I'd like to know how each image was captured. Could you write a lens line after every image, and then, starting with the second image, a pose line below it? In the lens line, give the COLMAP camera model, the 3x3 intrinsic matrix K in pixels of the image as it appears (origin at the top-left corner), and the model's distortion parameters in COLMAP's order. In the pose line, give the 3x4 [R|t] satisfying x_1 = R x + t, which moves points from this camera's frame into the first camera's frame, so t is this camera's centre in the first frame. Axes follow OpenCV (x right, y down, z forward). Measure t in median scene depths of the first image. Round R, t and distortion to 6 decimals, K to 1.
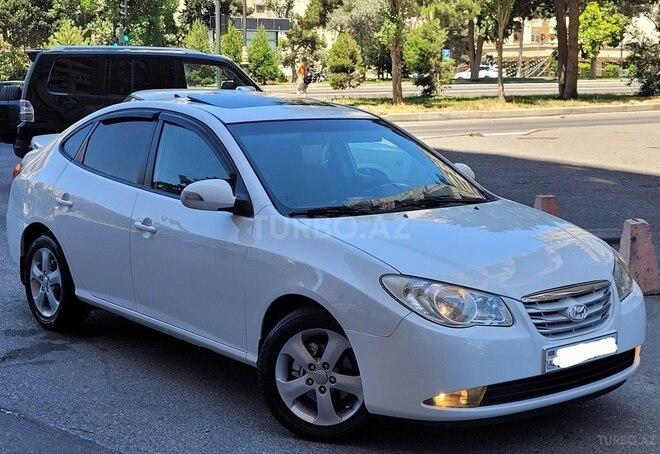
lens RADIAL K [[1184.7, 0, 334.7], [0, 1184.7, 222.4], [0, 0, 1]] dist [0.075342, 0.000000]
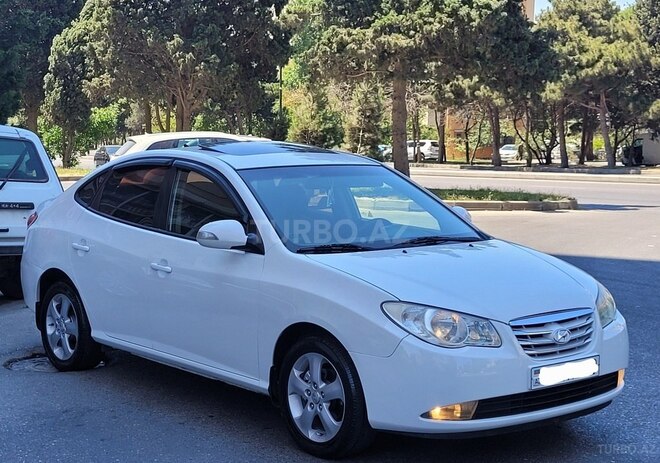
lens RADIAL K [[1340.4, 0, 328.6], [0, 1340.4, 234.4], [0, 0, 1]] dist [0.062662, 0.000000]
pose [[0.999922, -0.010616, -0.006540, -0.001508], [0.010321, 0.998997, -0.043566, 0.034115], [0.006996, 0.043495, 0.999029, -0.246029]]
